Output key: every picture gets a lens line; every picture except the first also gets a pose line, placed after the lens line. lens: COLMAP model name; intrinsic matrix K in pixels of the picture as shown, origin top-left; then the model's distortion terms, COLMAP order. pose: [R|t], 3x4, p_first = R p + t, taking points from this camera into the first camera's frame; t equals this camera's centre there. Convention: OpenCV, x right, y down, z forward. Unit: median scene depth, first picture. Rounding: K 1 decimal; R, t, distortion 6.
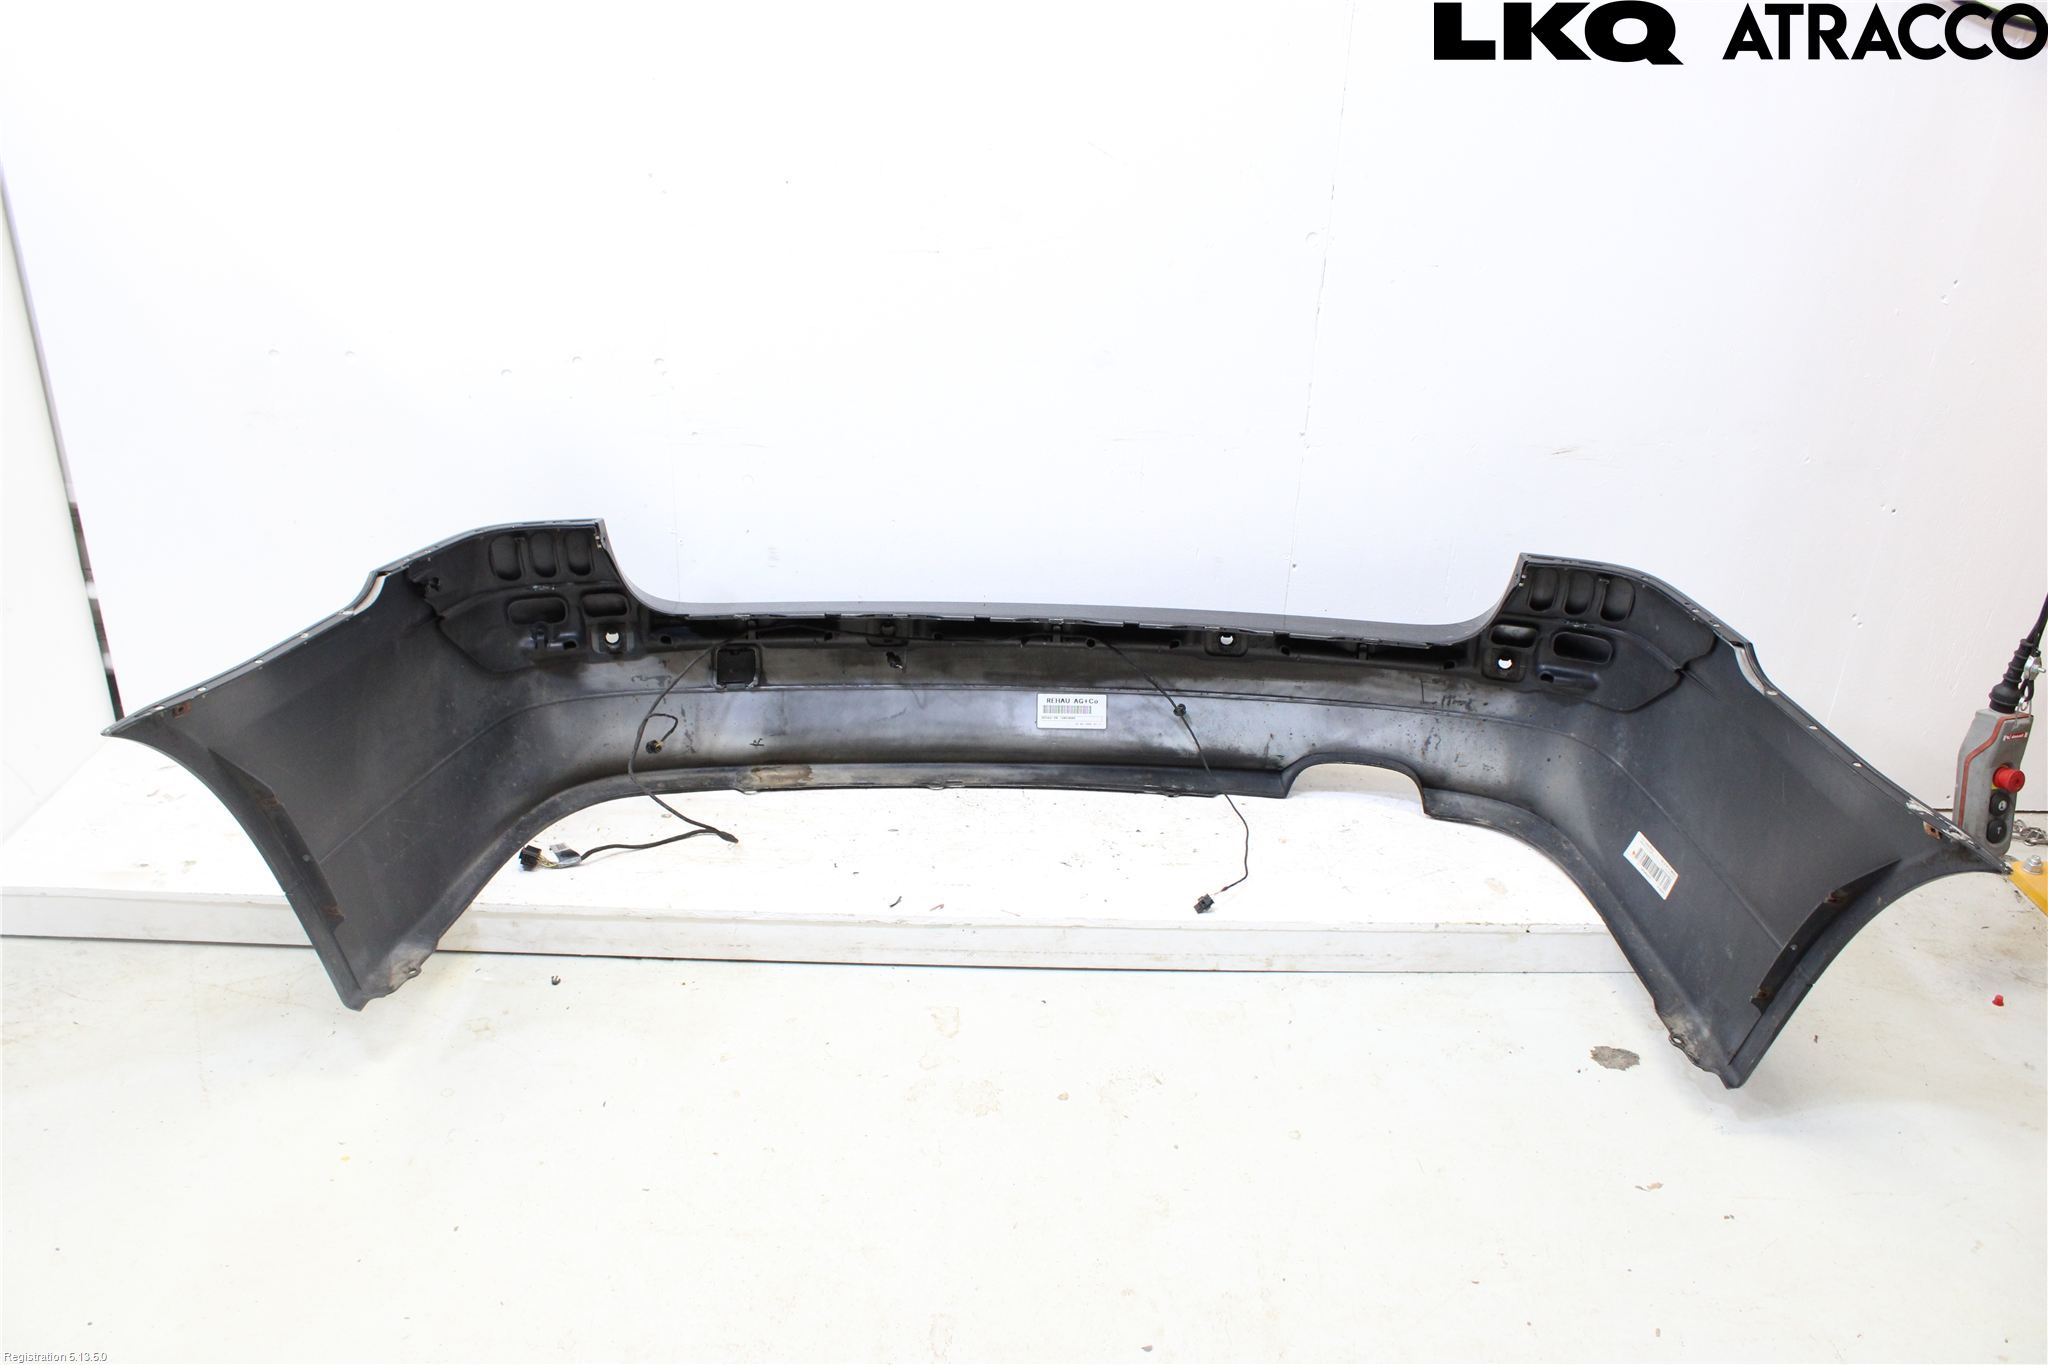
lens RADIAL K [[1699.0, 0, 1015.0], [0, 1699.0, 692.3], [0, 0, 1]] dist [-0.157787, 0.135491]
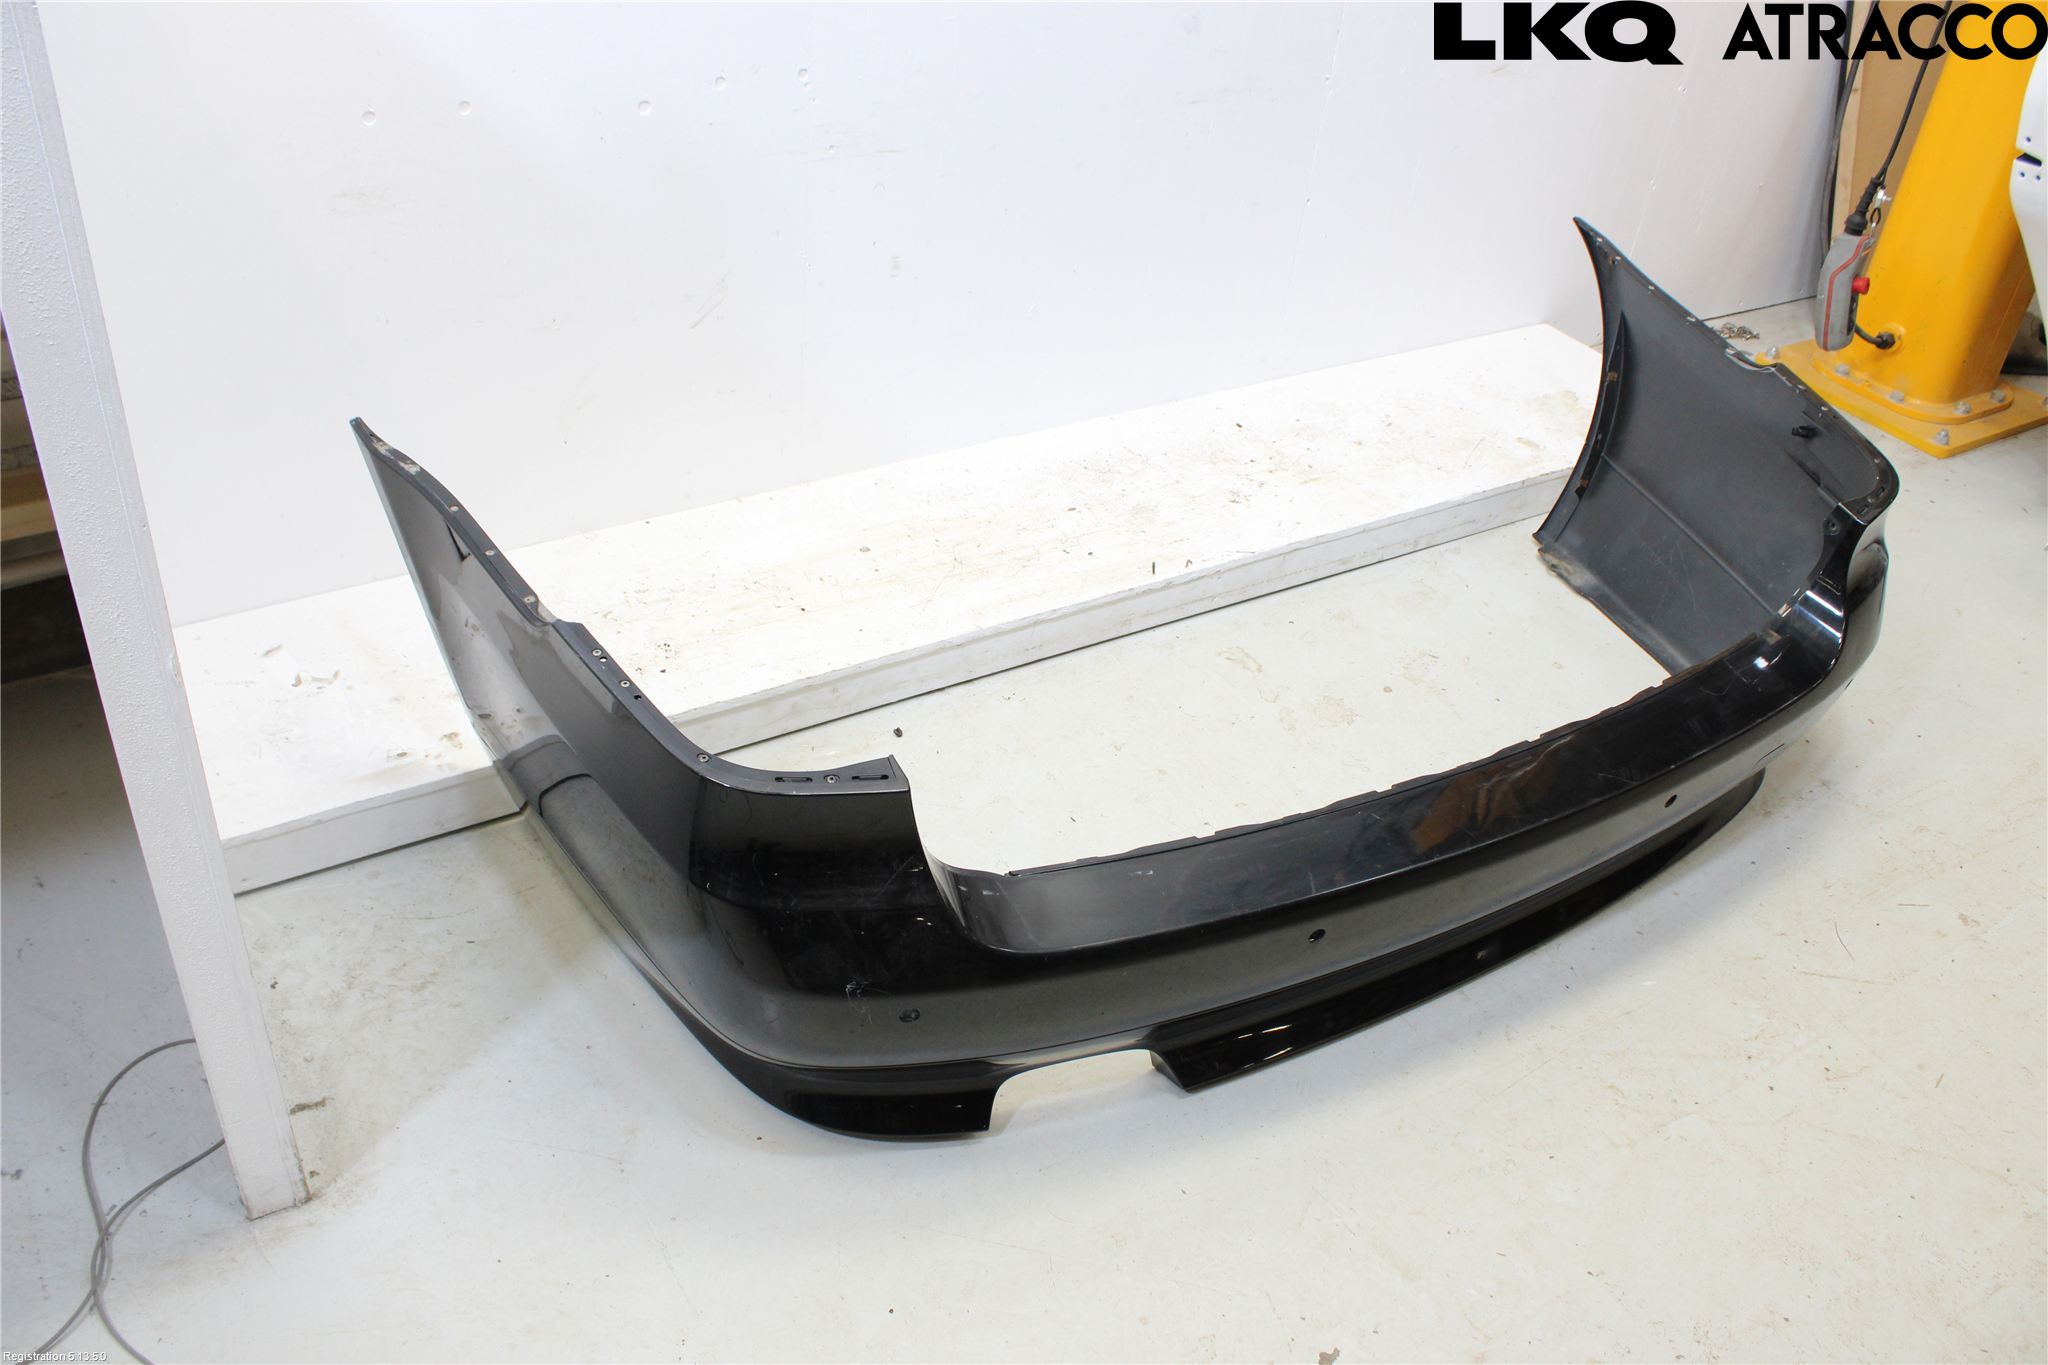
lens RADIAL K [[1706.3, 0, 1024.0], [0, 1706.3, 682.5], [0, 0, 1]] dist [-0.172203, 0.149472]
pose [[0.856063, -0.271516, 0.439812, -0.631676], [0.183972, 0.955249, 0.231631, -0.069768], [-0.483022, -0.117378, 0.867705, 0.109463]]
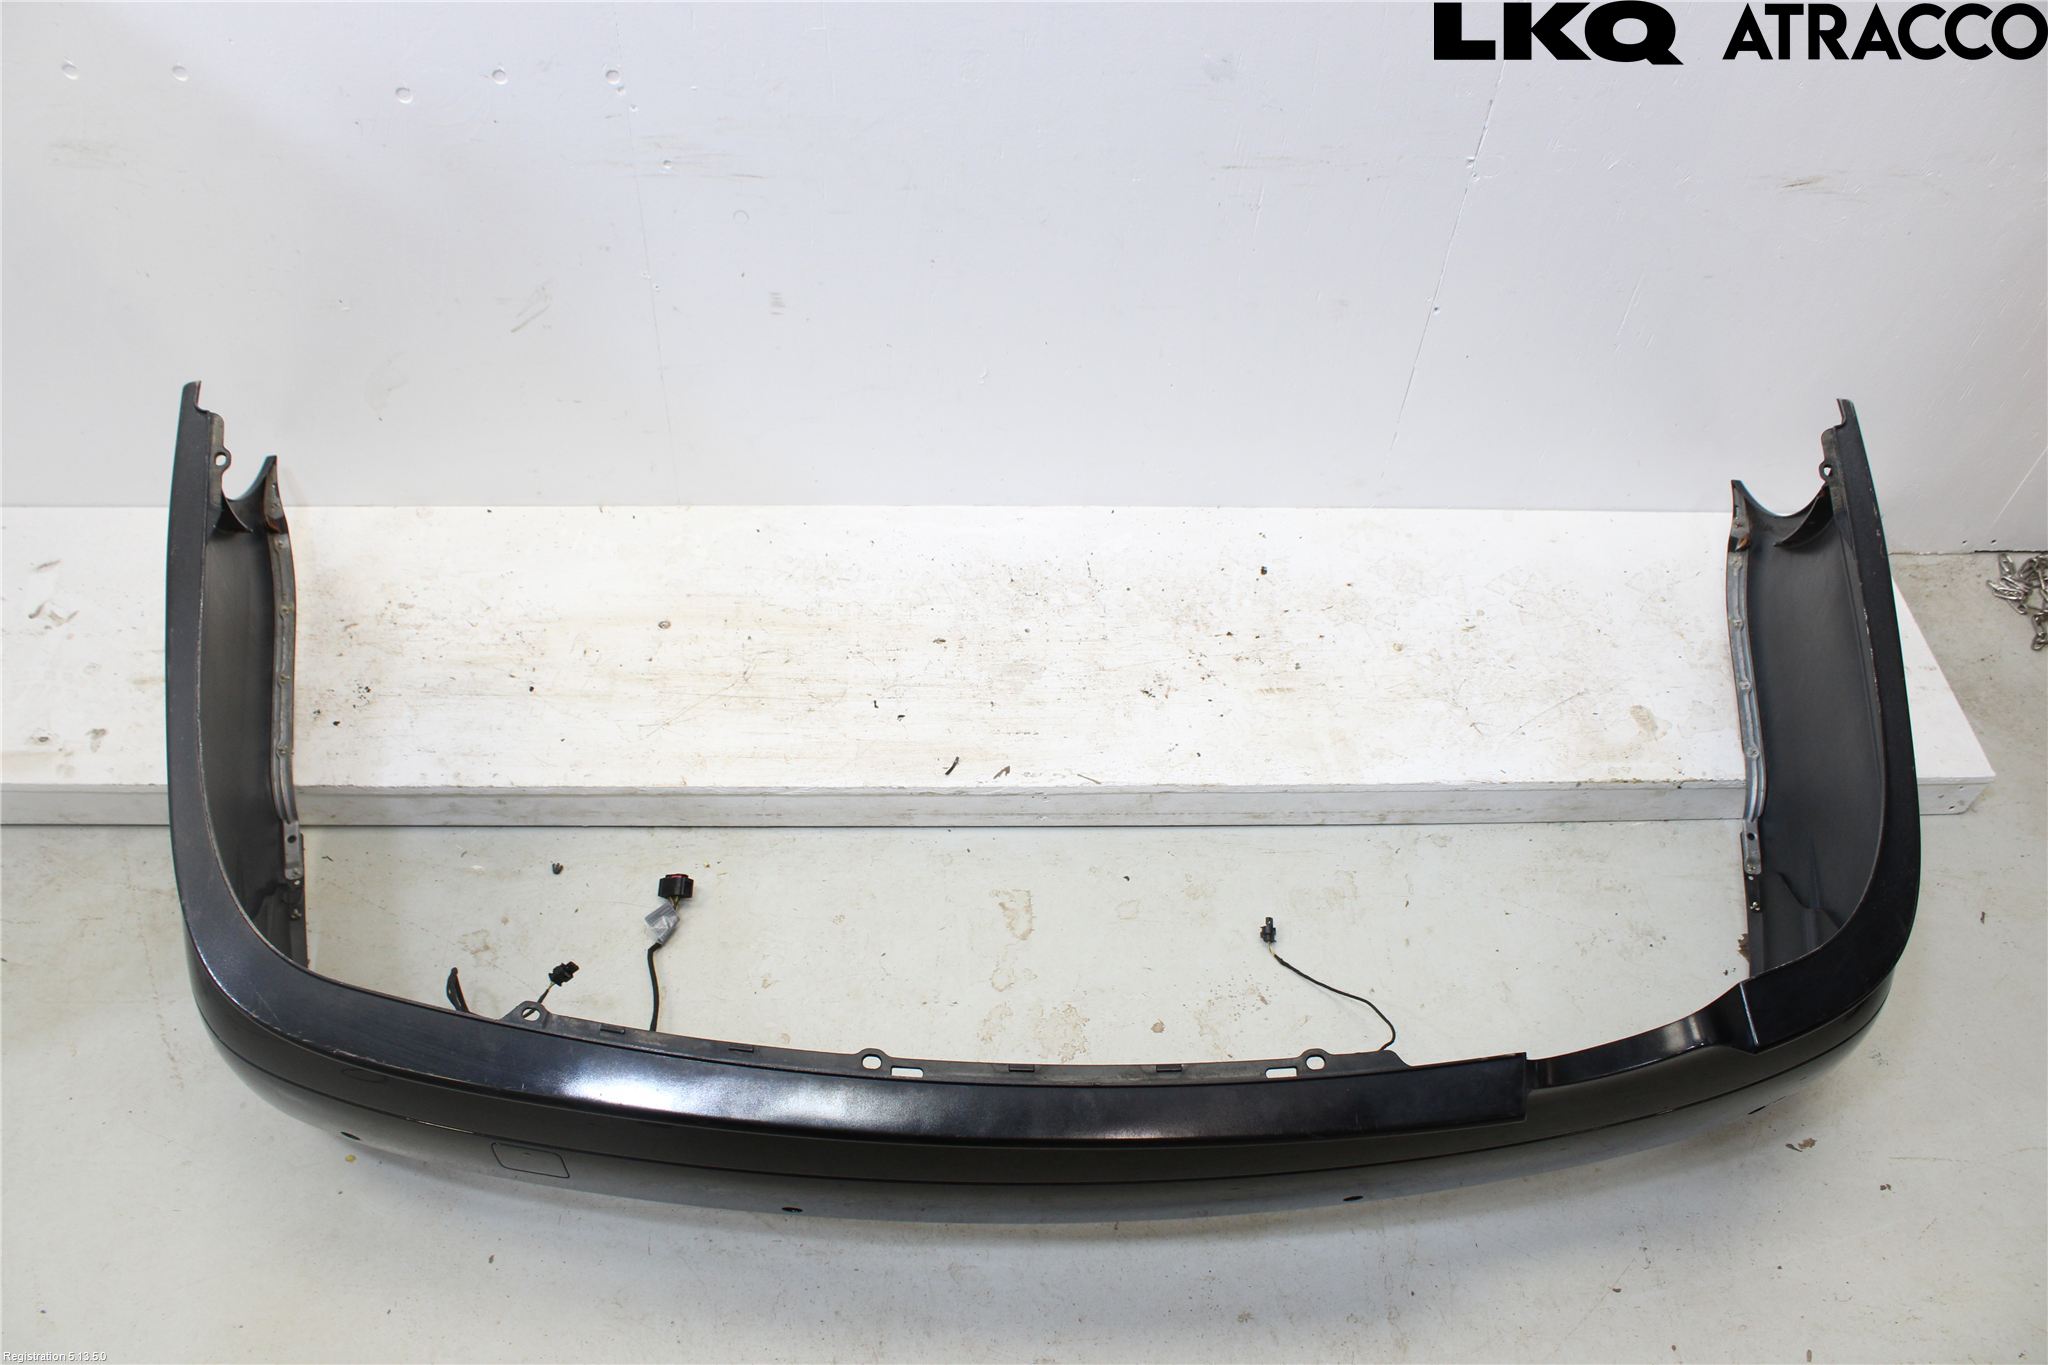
lens RADIAL K [[1699.0, 0, 1015.0], [0, 1699.0, 692.3], [0, 0, 1]] dist [-0.157787, 0.135491]
pose [[0.999581, -0.009970, 0.027187, -0.062501], [-0.001755, 0.916282, 0.400529, -0.250839], [-0.028904, -0.400409, 0.915881, 0.241380]]
